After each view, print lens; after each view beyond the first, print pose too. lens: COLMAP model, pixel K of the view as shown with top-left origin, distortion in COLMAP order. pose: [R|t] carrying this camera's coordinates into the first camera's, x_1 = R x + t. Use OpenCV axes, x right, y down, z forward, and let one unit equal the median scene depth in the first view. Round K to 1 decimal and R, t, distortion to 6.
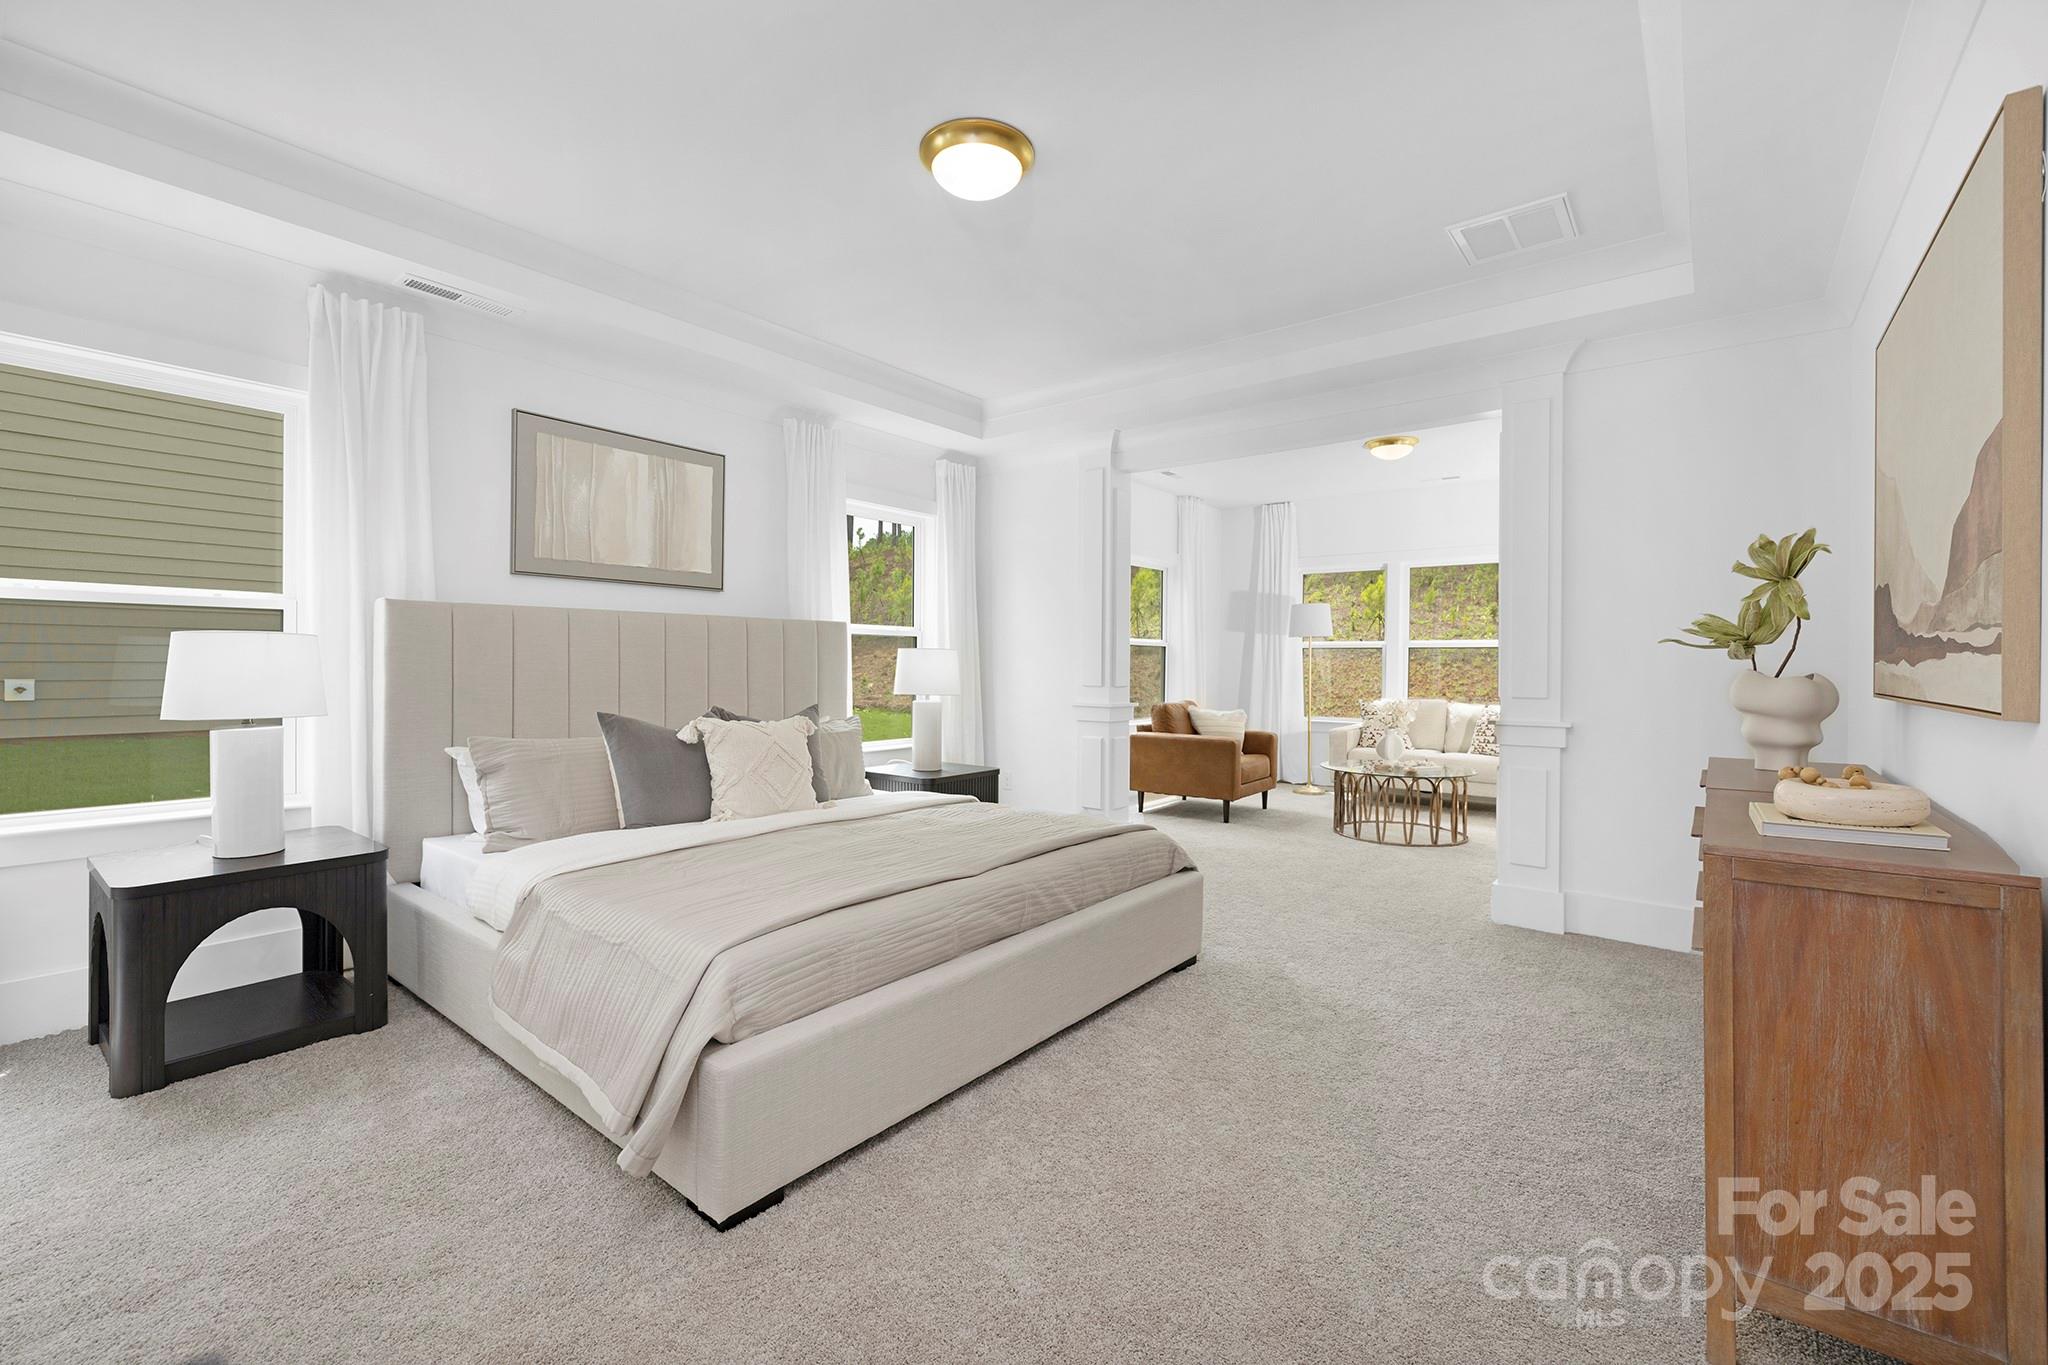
lens RADIAL K [[870.1, 0, 1023.2], [0, 870.1, 668.4], [0, 0, 1]] dist [0.003010, -0.000417]
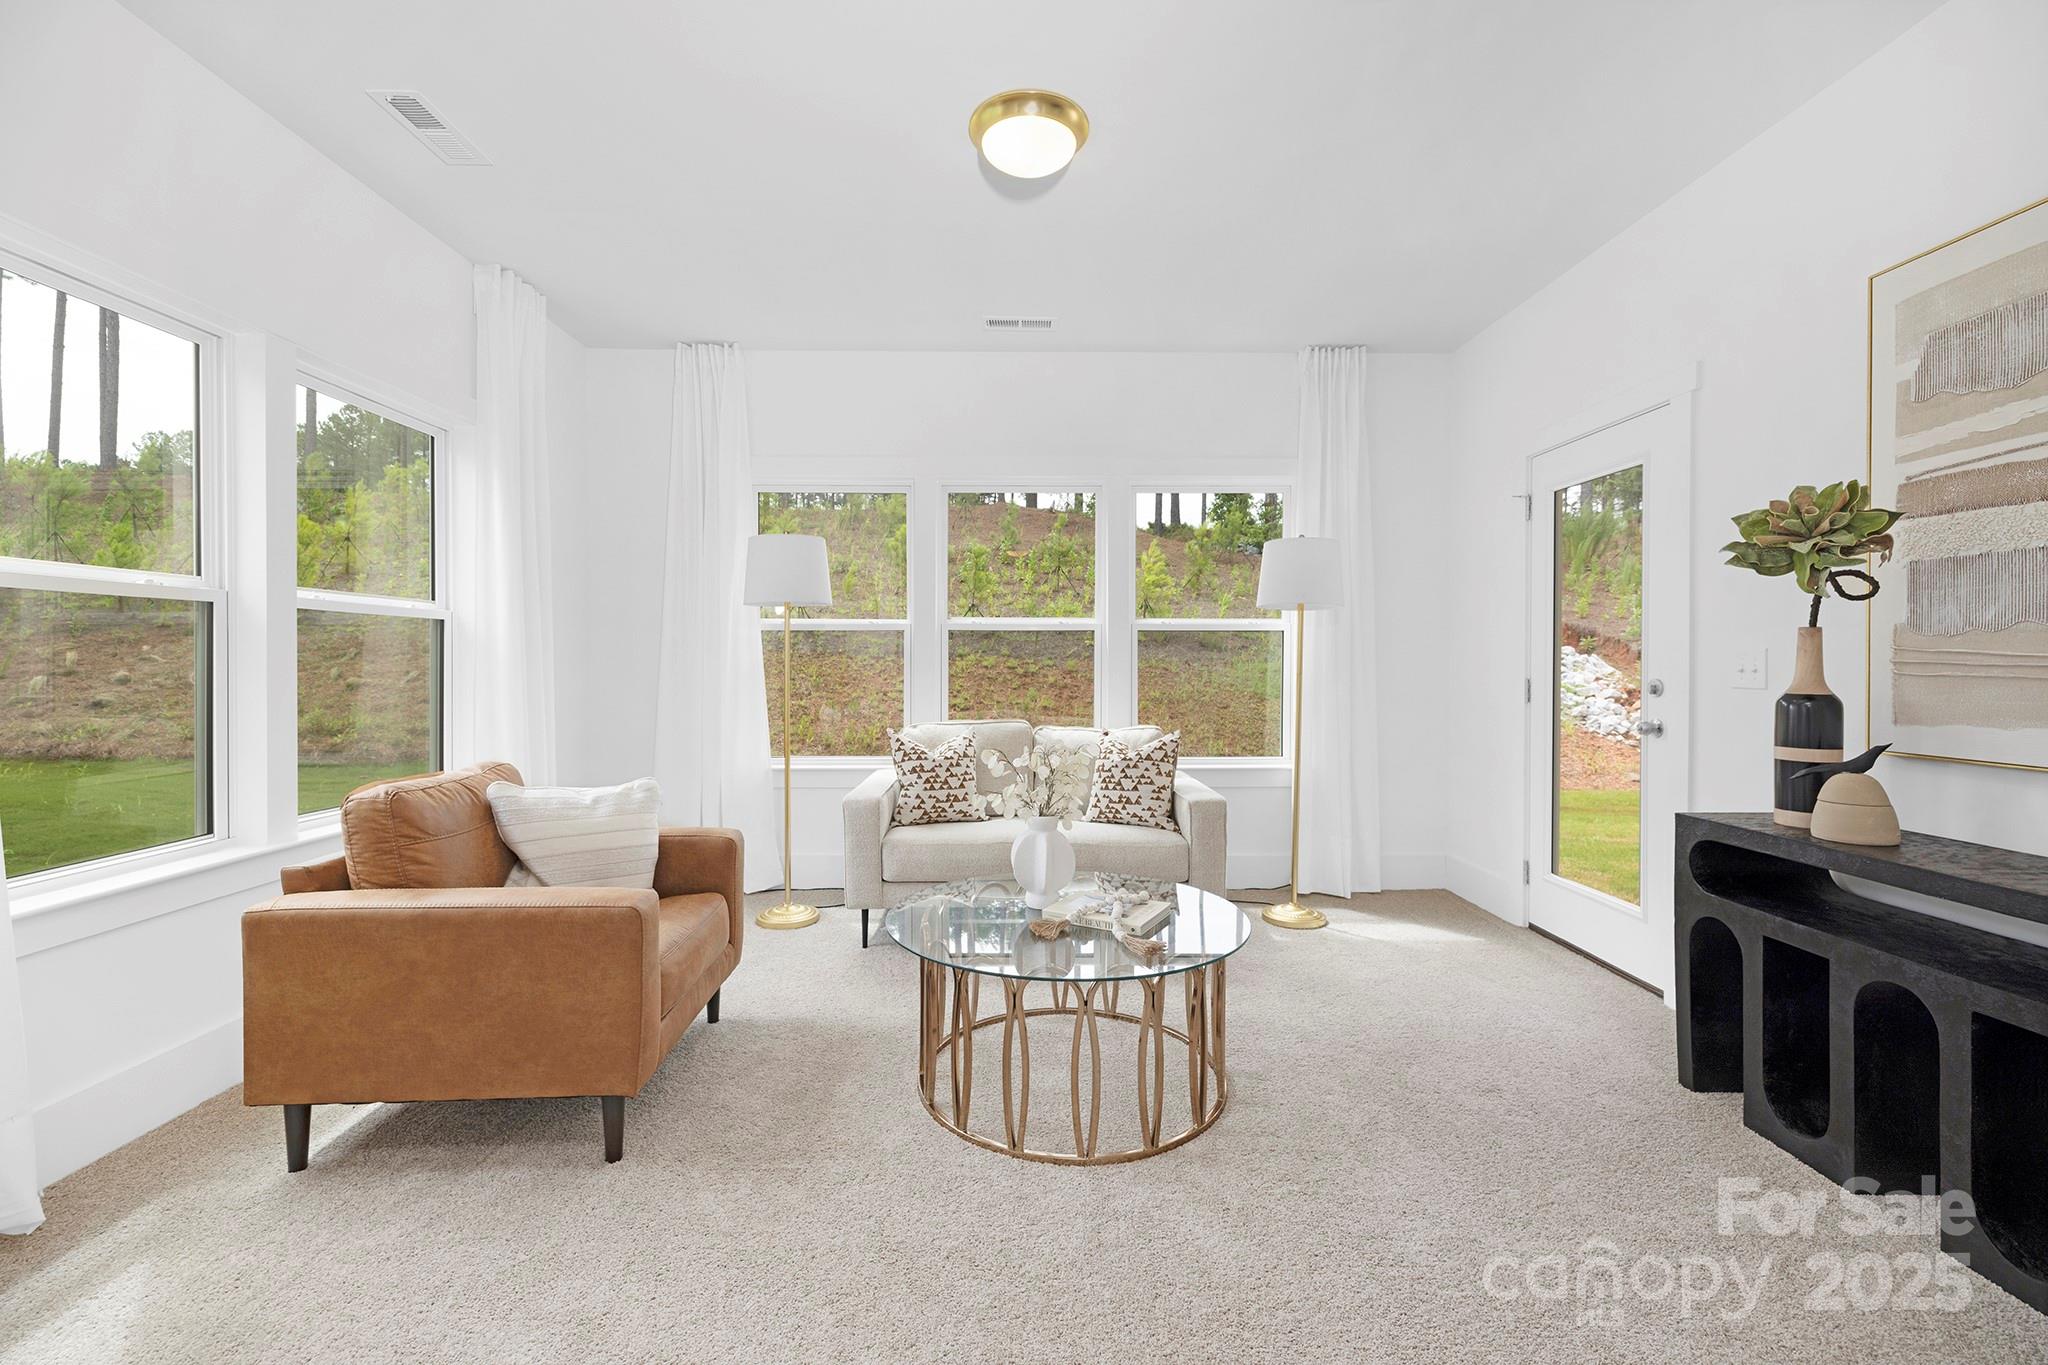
lens RADIAL K [[870.1, 0, 1025.1], [0, 870.1, 661.3], [0, 0, 1]] dist [0.003010, -0.000417]
pose [[0.770697, -0.007326, 0.637160, 0.134366], [0.007689, 0.999968, 0.002197, -0.004867], [-0.637156, 0.003206, 0.770728, 0.599760]]
